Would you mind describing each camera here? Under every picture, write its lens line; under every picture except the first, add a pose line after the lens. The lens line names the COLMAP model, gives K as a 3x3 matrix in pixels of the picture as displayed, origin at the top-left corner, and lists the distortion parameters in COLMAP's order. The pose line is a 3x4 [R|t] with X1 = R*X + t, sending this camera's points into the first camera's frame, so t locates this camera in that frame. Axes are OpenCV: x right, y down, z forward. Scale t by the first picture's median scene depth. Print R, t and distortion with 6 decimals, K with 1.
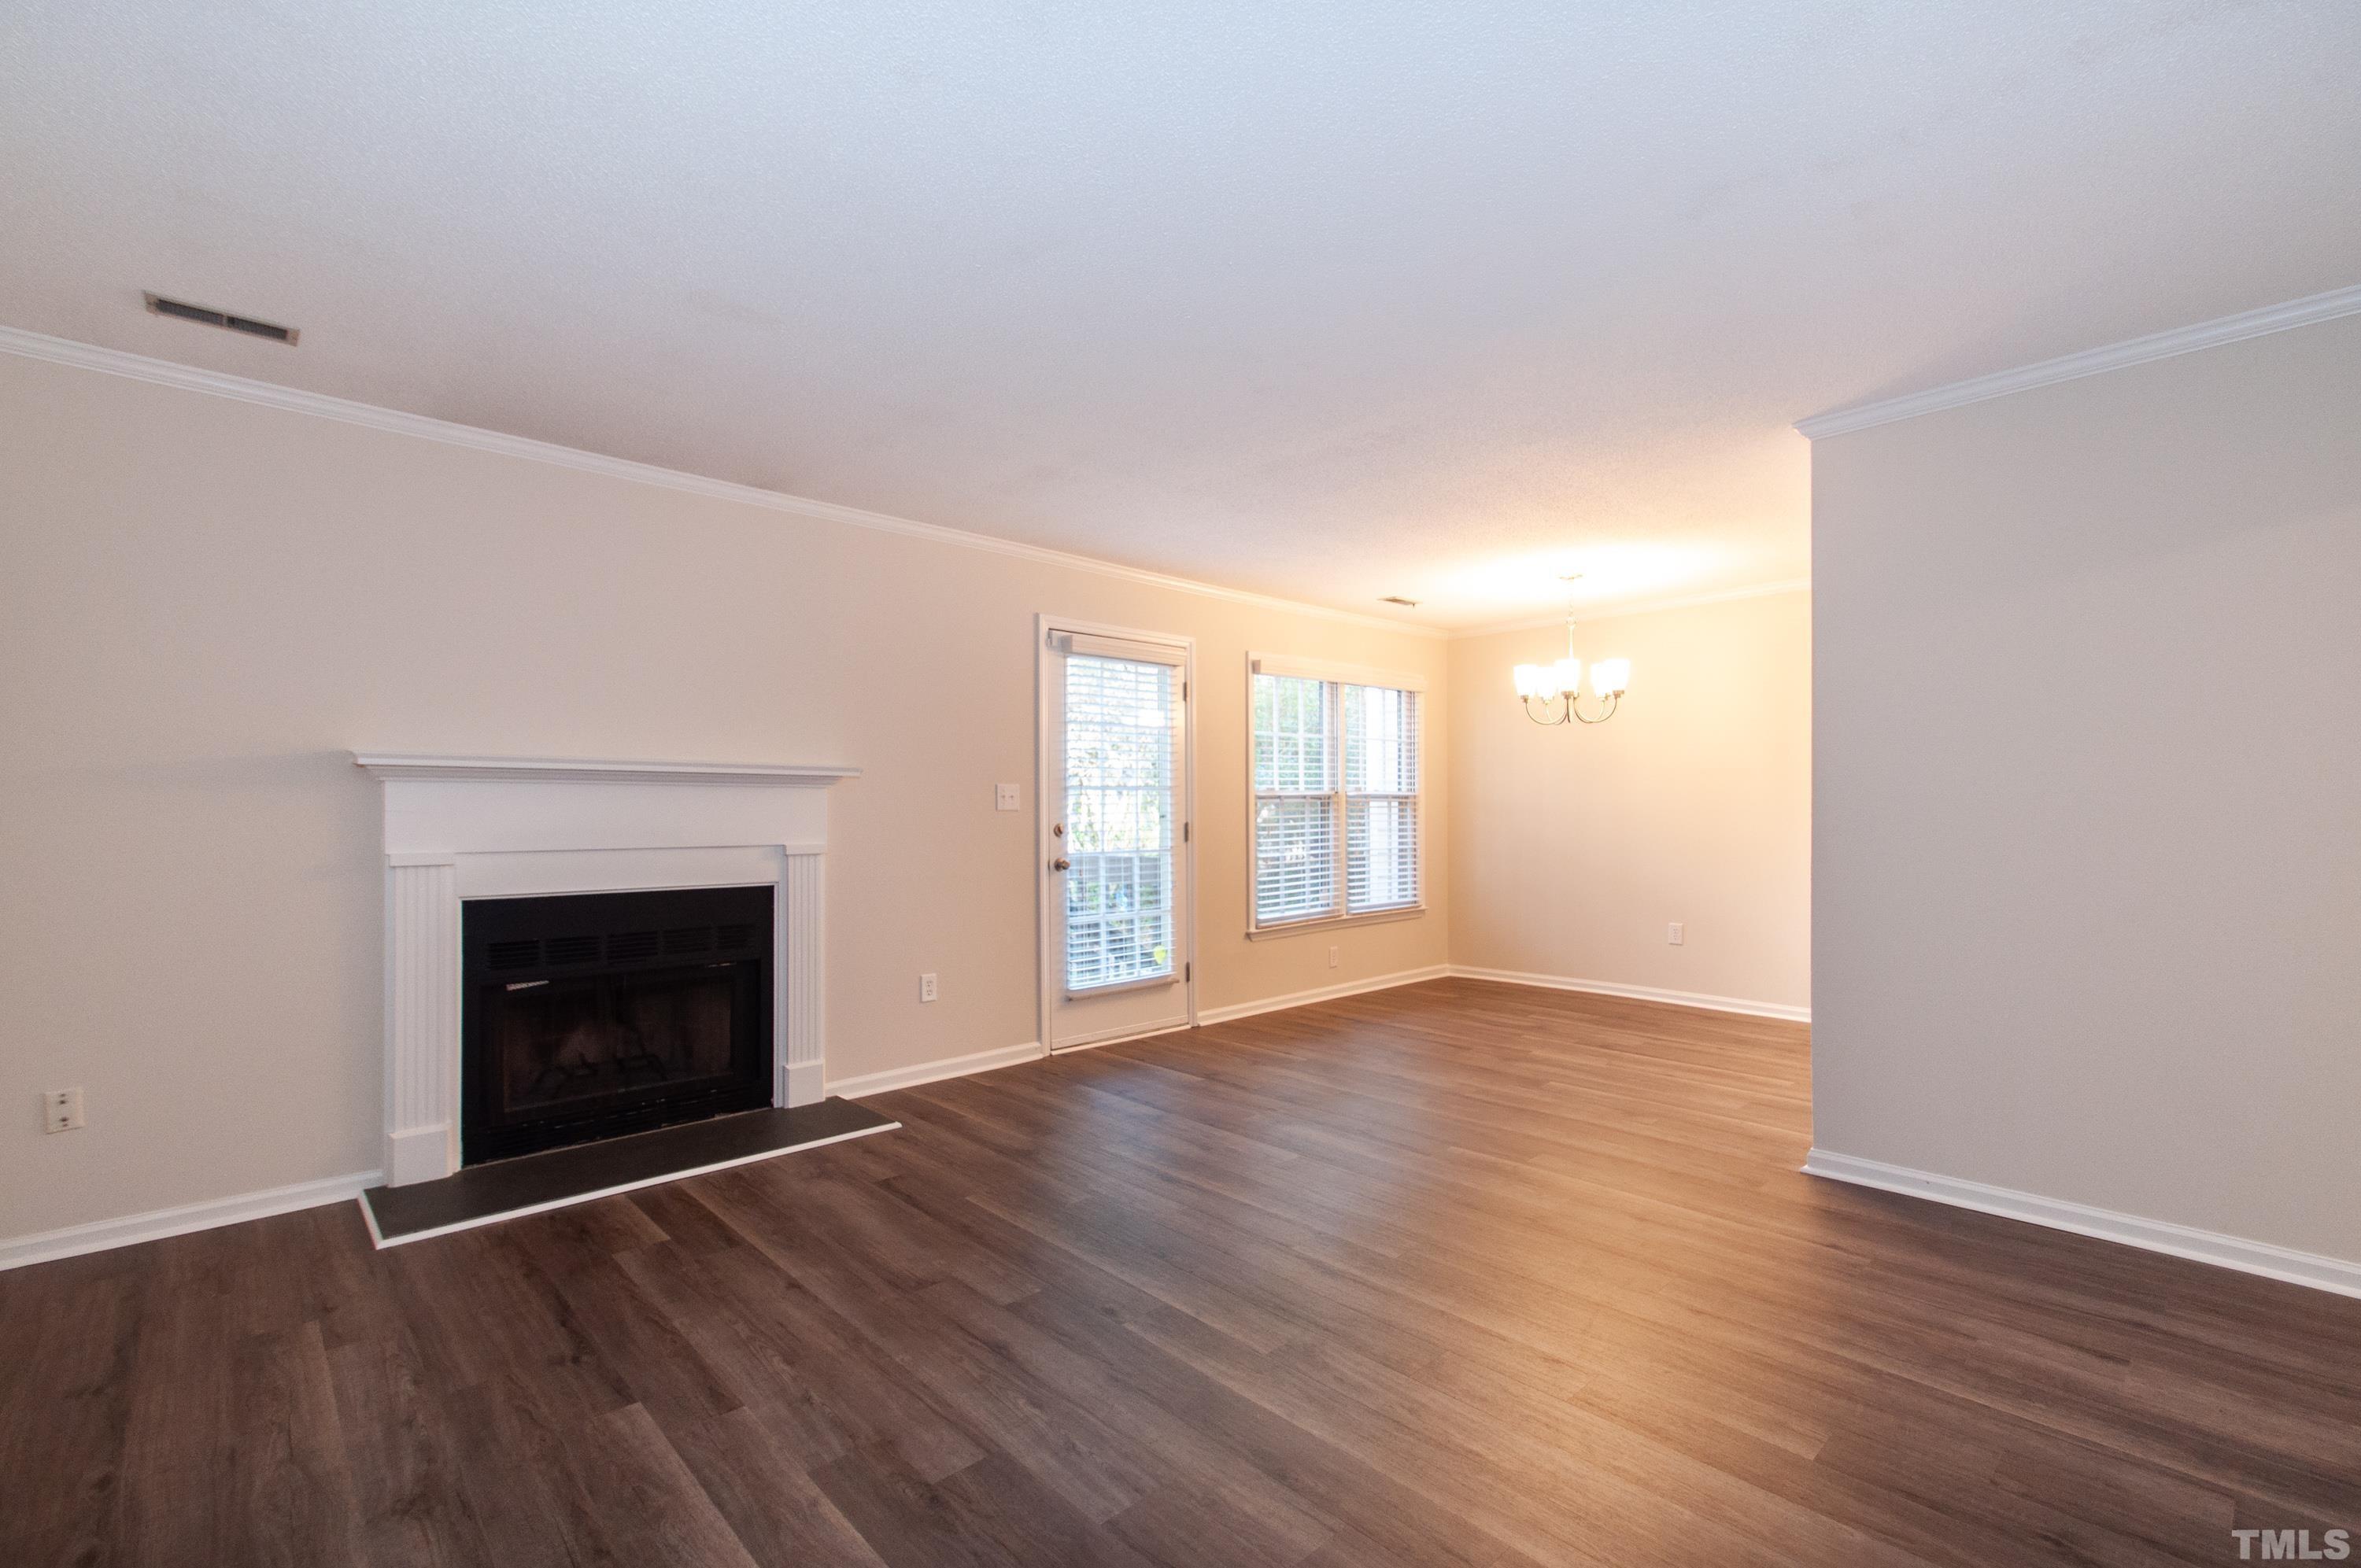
lens RADIAL K [[1028.0, 0, 1178.4], [0, 1028.0, 803.2], [0, 0, 1]] dist [0.007530, -0.000722]
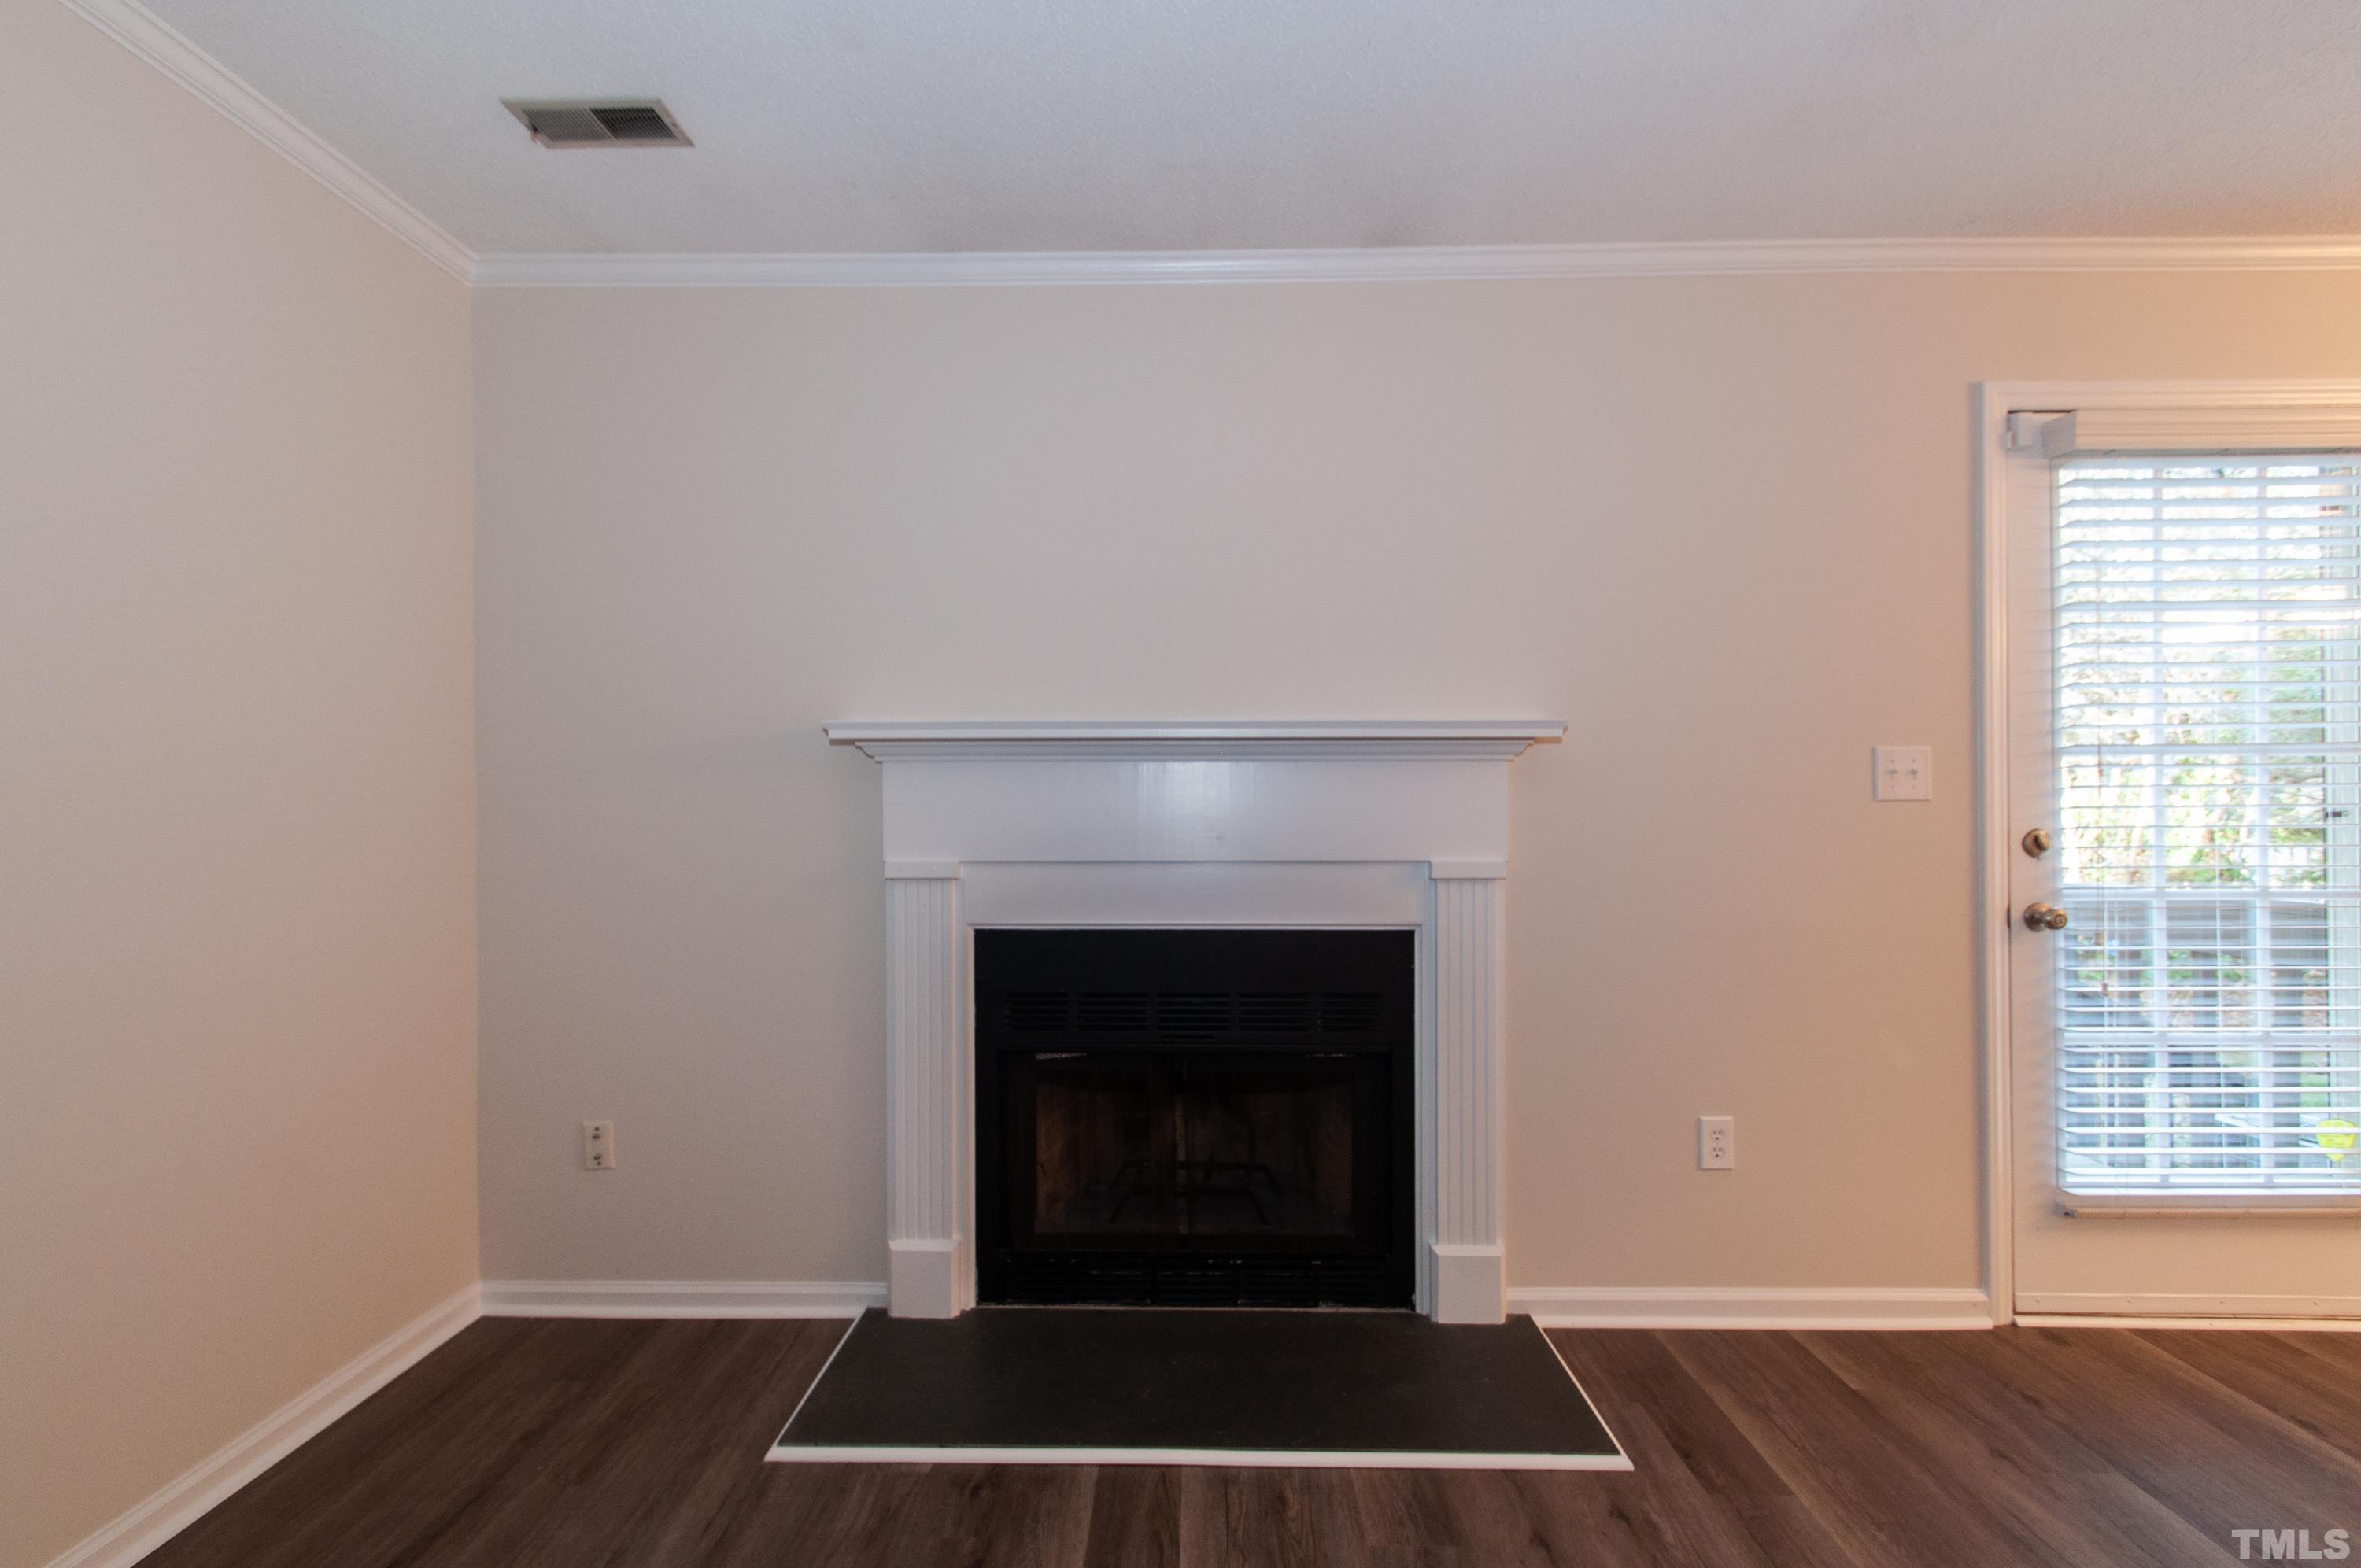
lens RADIAL K [[1028.0, 0, 1178.4], [0, 1028.0, 803.2], [0, 0, 1]] dist [0.007530, -0.000722]
pose [[0.713260, 0.002783, -0.700894, -0.081106], [0.006912, 0.999916, 0.011004, 0.000928], [0.700865, -0.012693, 0.713181, 0.492902]]
